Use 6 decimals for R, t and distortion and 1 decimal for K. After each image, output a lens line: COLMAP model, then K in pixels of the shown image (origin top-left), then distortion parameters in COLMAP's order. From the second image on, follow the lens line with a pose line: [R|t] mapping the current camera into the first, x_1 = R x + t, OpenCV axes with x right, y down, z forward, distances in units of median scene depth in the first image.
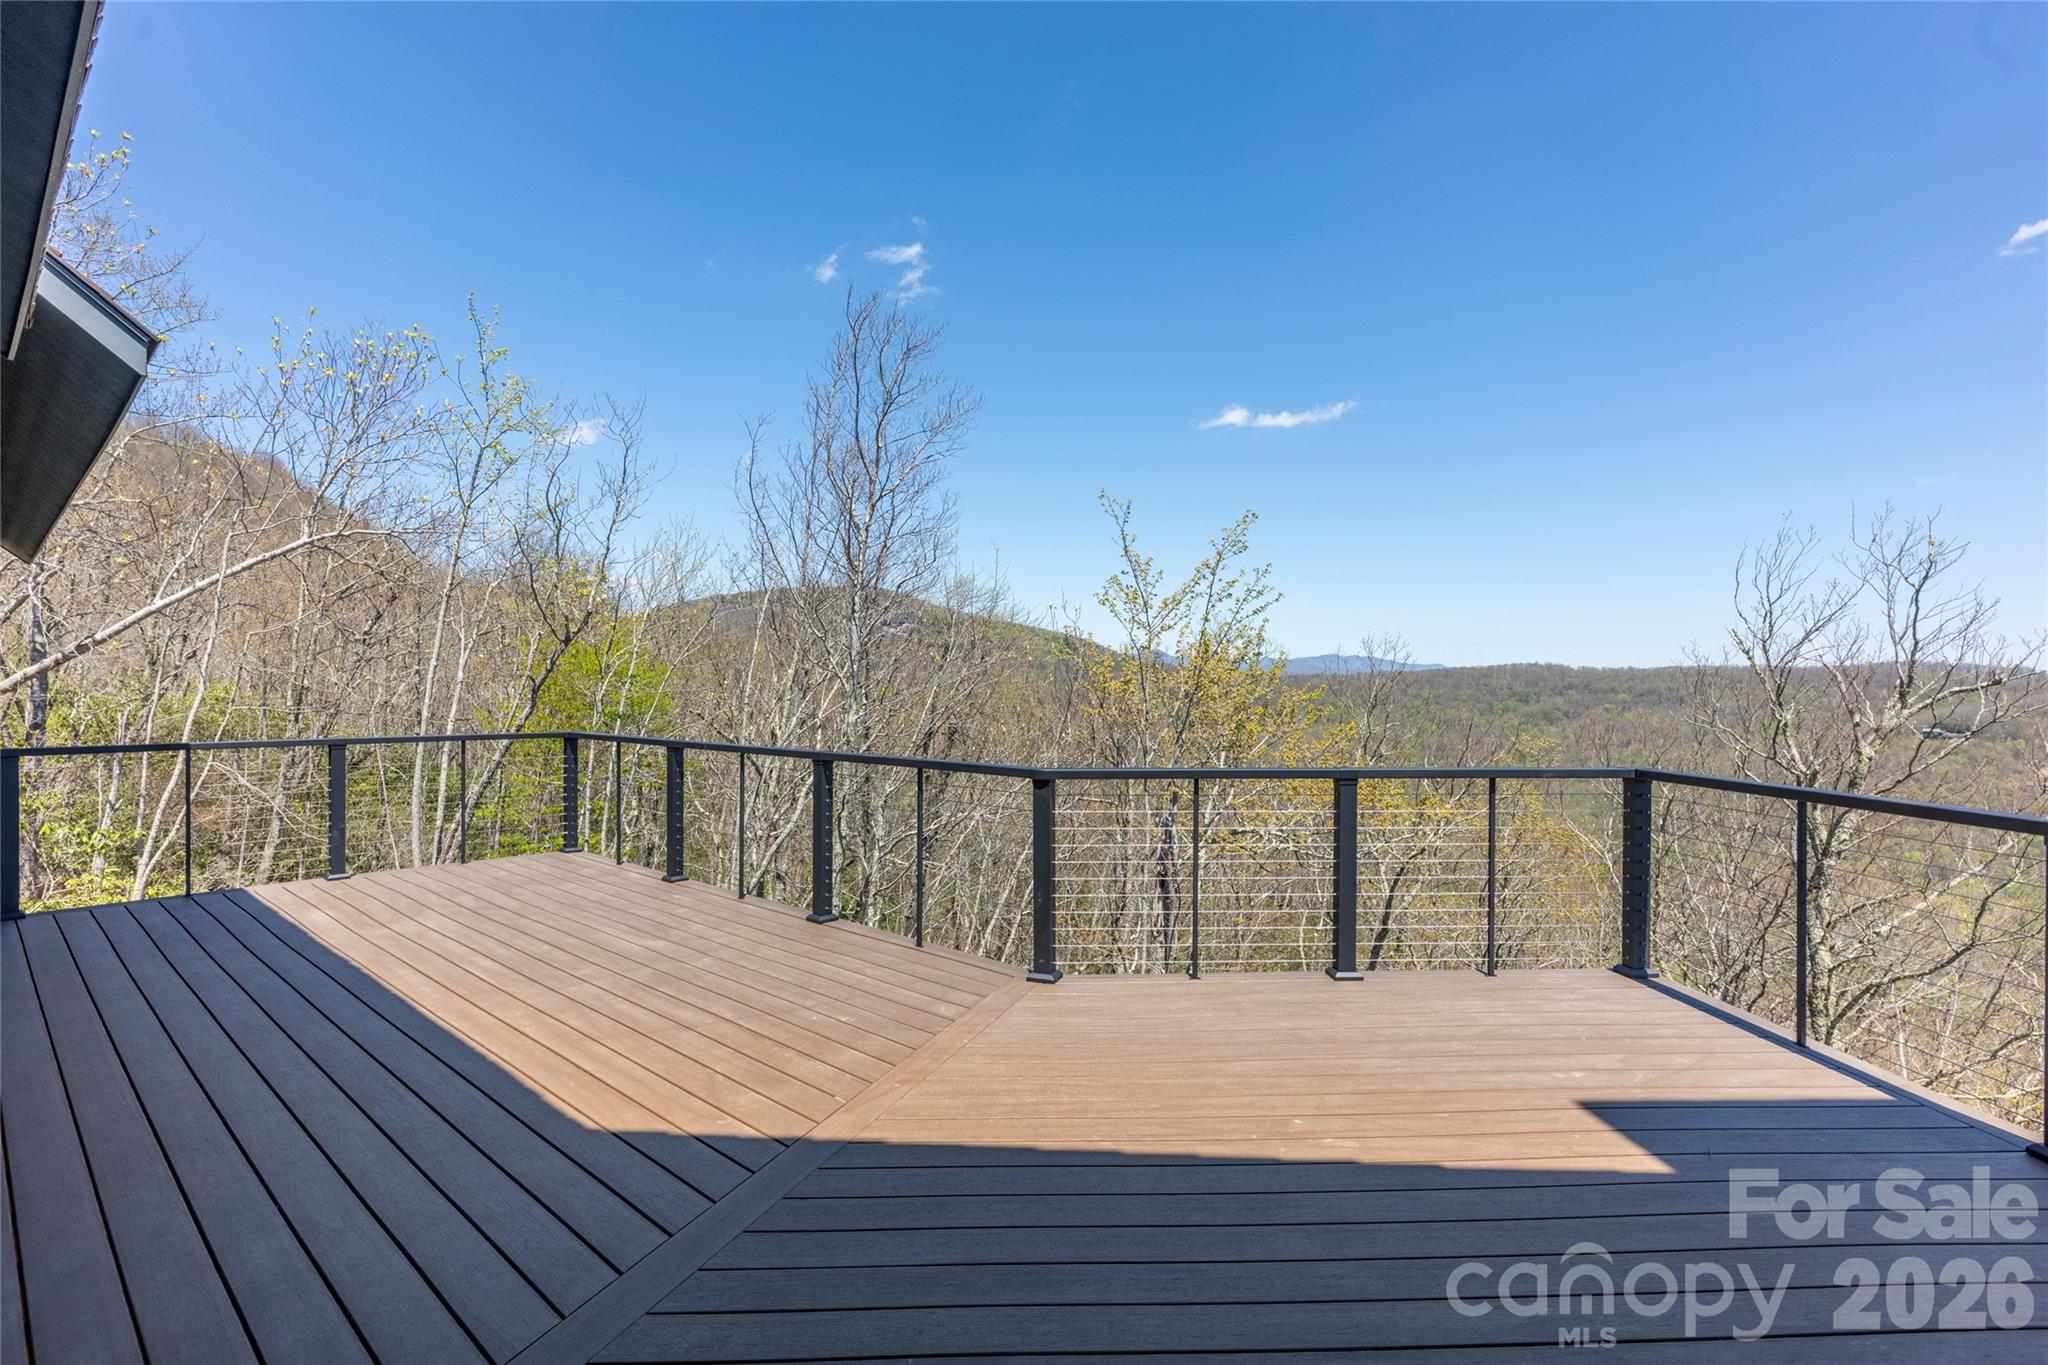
lens RADIAL K [[978.3, 0, 1022.5], [0, 978.3, 690.2], [0, 0, 1]] dist [-0.000019, 0.000273]
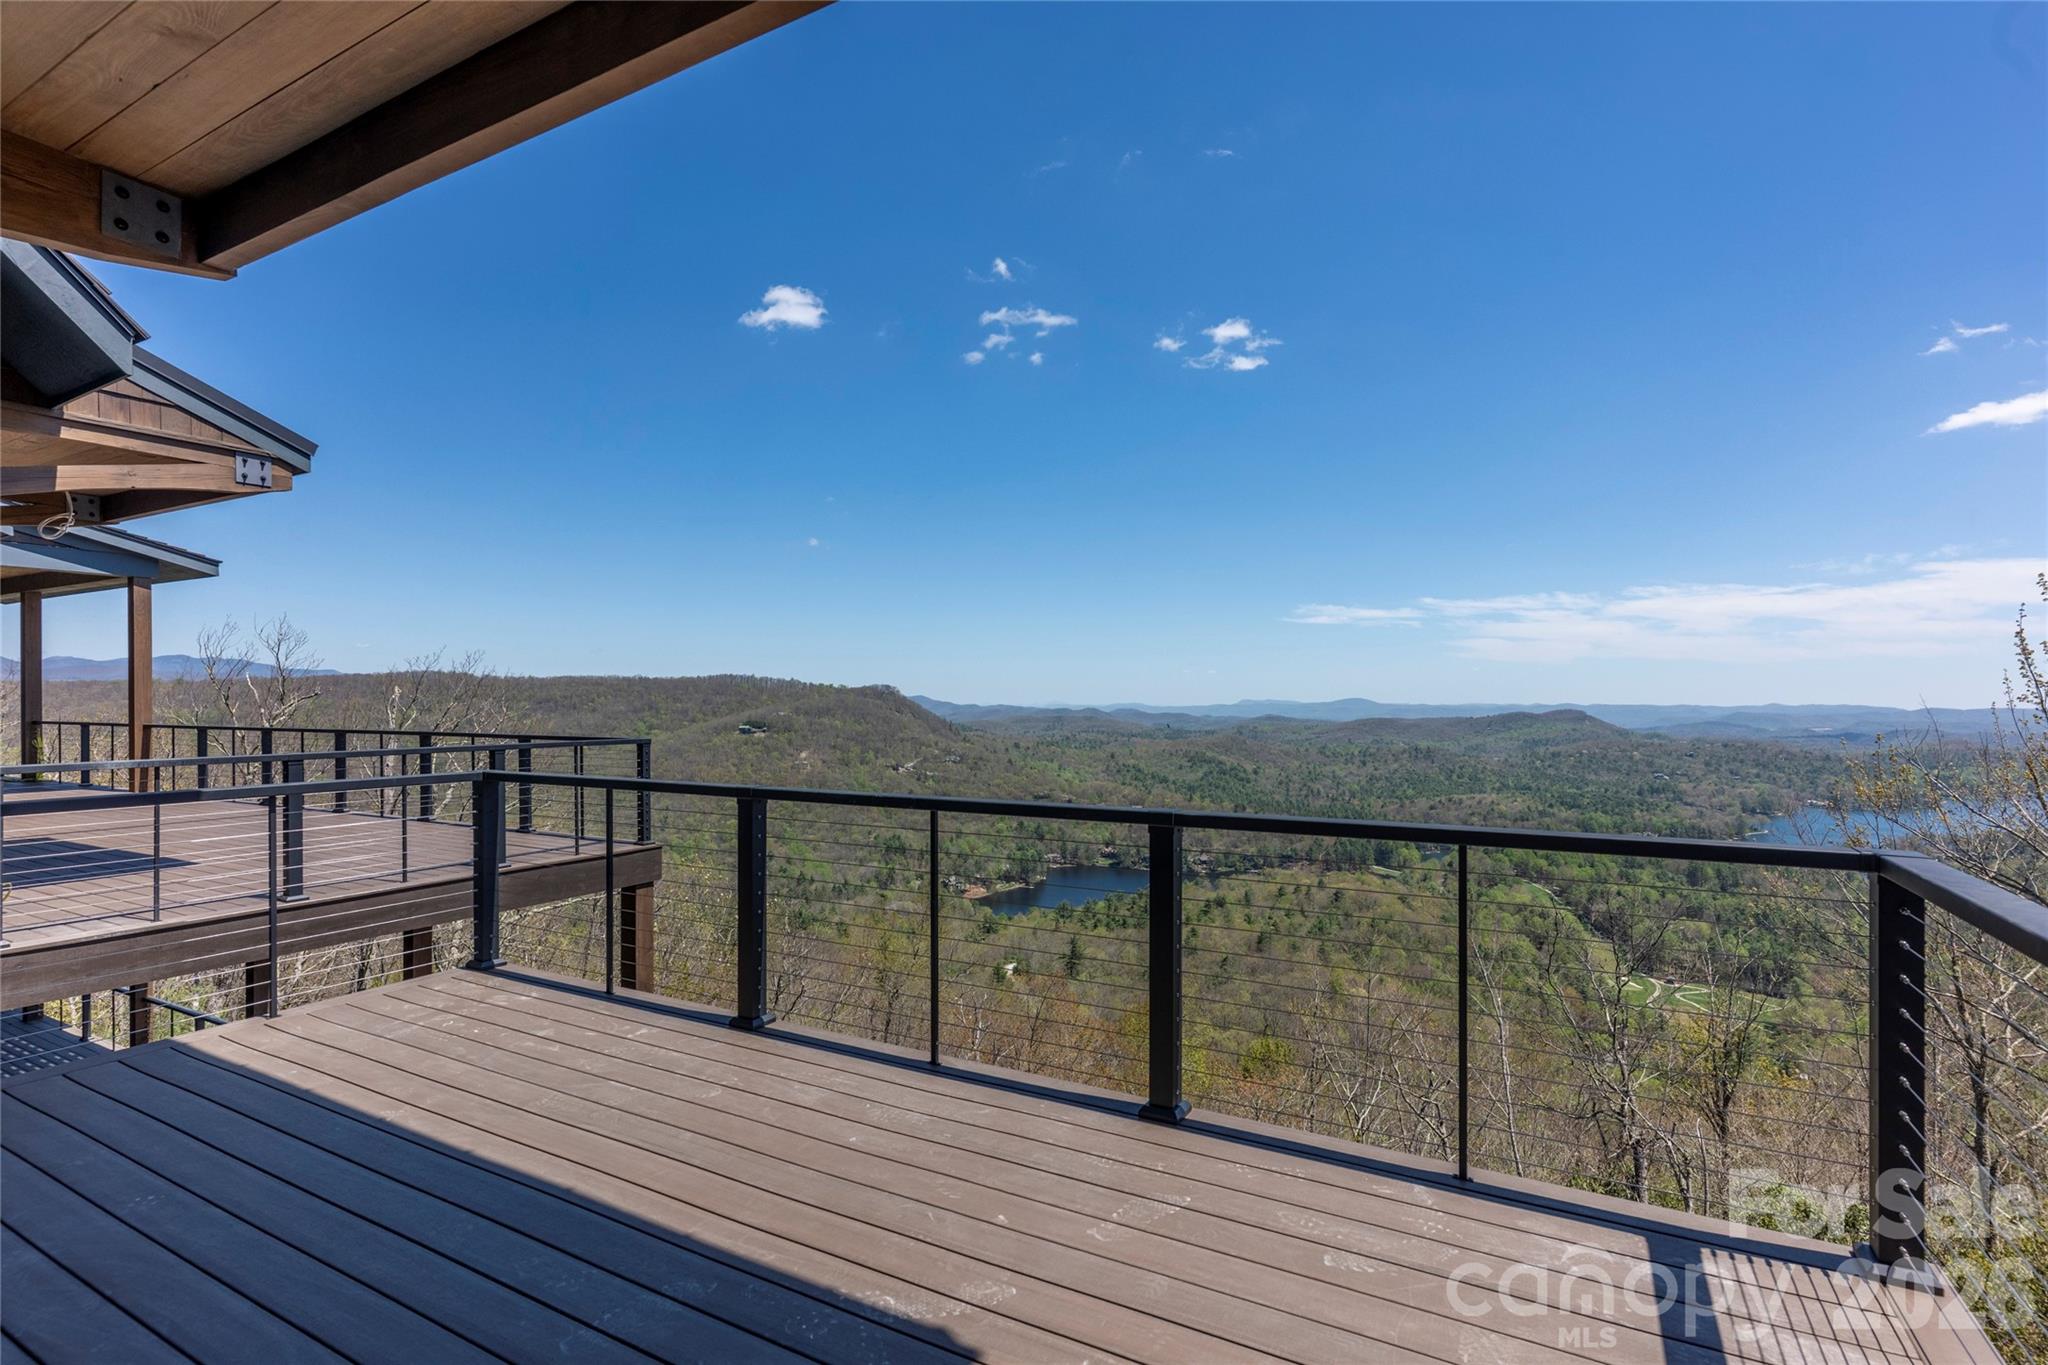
lens RADIAL K [[978.3, 0, 1022.5], [0, 978.3, 690.2], [0, 0, 1]] dist [-0.000019, 0.000273]
pose [[0.498442, 0.011216, 0.866850, 0.003963], [-0.003768, 0.999935, -0.010771, 0.006556], [-0.866915, 0.002102, 0.498452, 0.442733]]
